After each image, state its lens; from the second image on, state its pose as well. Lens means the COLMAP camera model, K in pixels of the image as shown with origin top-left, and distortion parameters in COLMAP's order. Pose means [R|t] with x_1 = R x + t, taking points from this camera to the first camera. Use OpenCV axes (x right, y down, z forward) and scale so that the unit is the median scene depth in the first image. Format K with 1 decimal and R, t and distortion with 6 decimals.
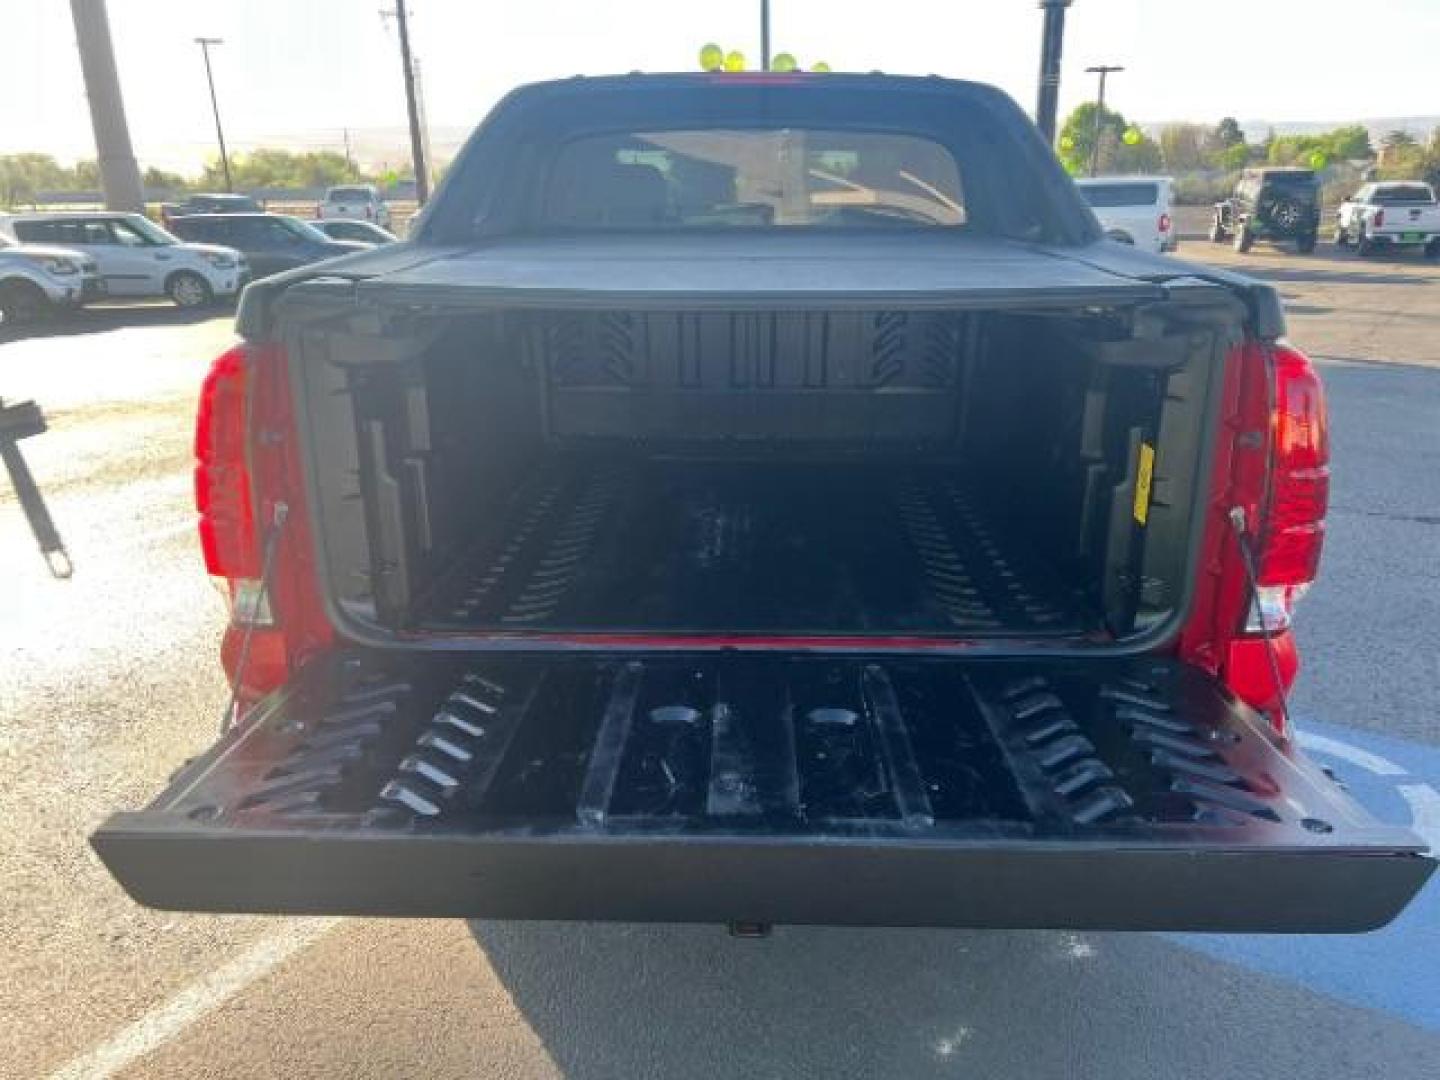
lens RADIAL K [[1068.4, 0, 733.7], [0, 1068.4, 542.5], [0, 0, 1]] dist [0.082211, -0.085387]
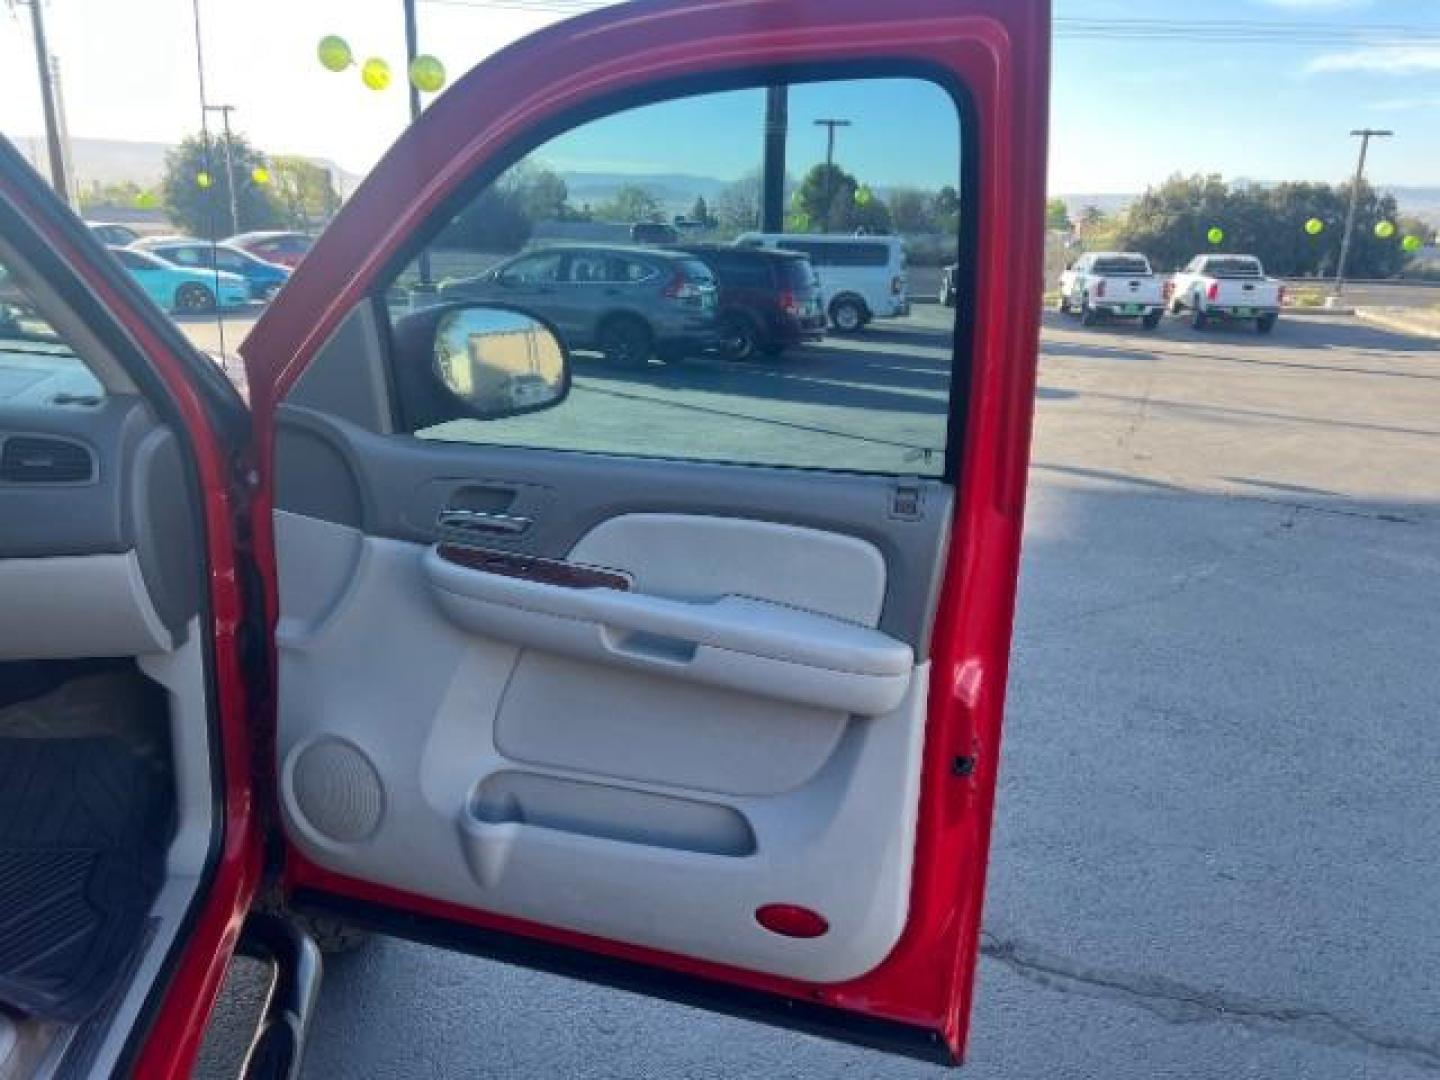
lens RADIAL K [[1070.8, 0, 720.0], [0, 1070.8, 540.0], [0, 0, 1]] dist [0.075788, -0.081000]
pose [[0.977996, -0.013572, 0.208184, 0.045527], [0.021832, 0.999061, -0.037432, -0.038699], [-0.207481, 0.041154, 0.977373, 0.116481]]
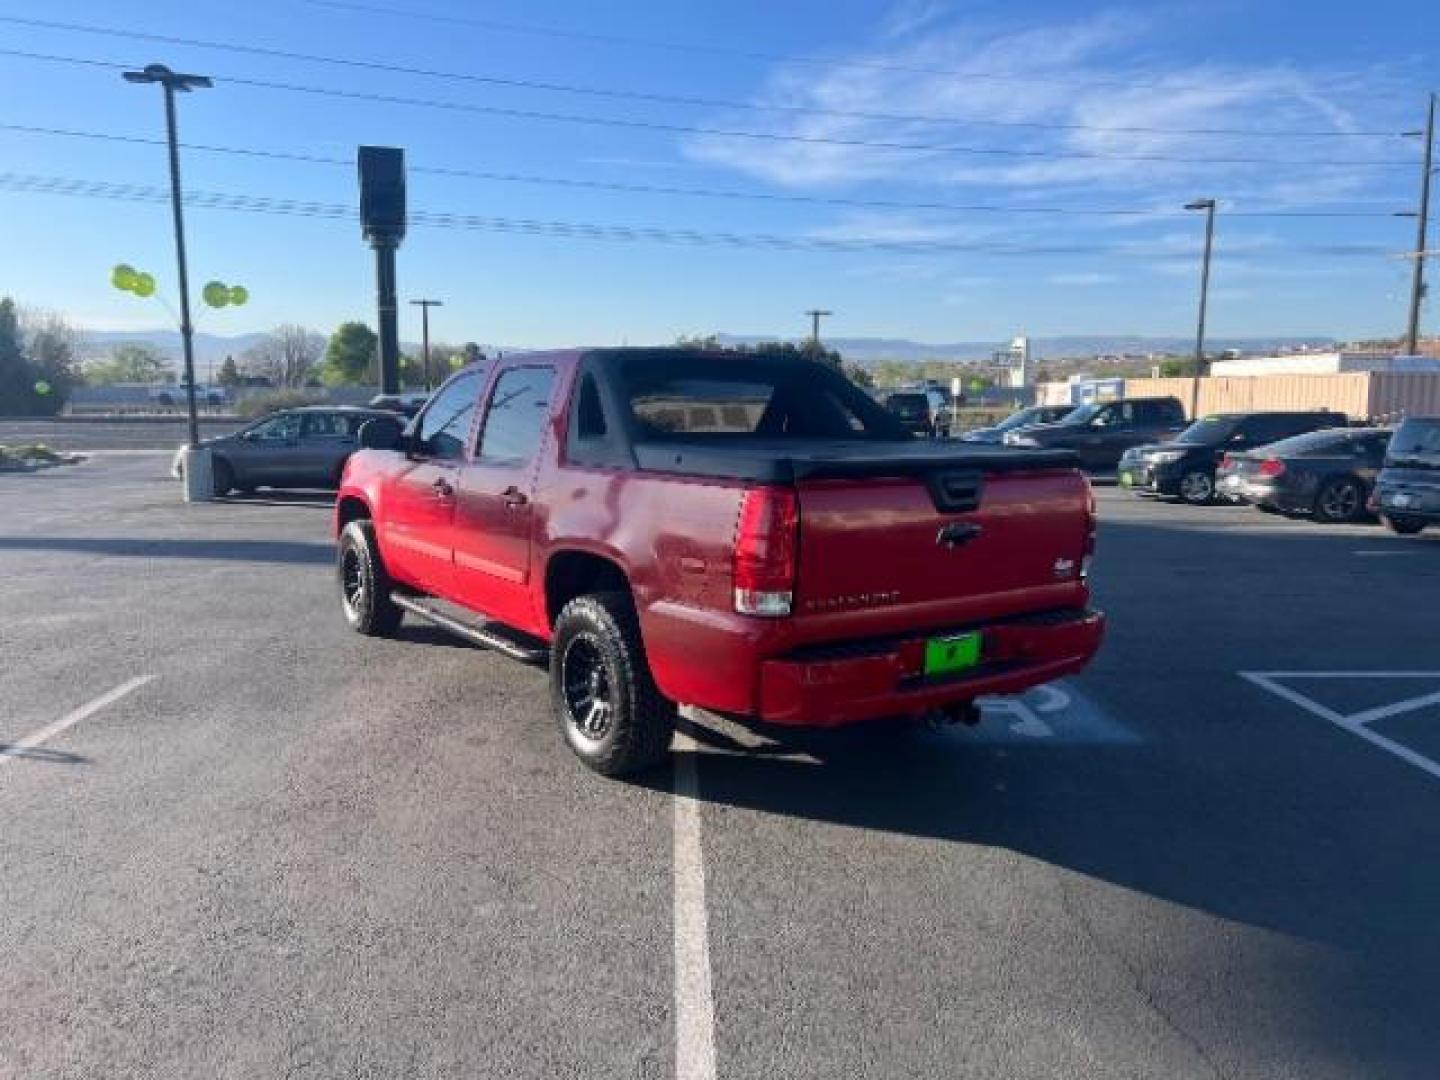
lens RADIAL K [[1087.4, 0, 711.3], [0, 1087.4, 536.9], [0, 0, 1]] dist [0.045889, -0.059838]
pose [[0.810992, -0.061976, 0.581765, -0.106616], [0.171121, 0.976016, -0.134571, 0.011358], [-0.559472, 0.208689, 0.802147, -0.039331]]
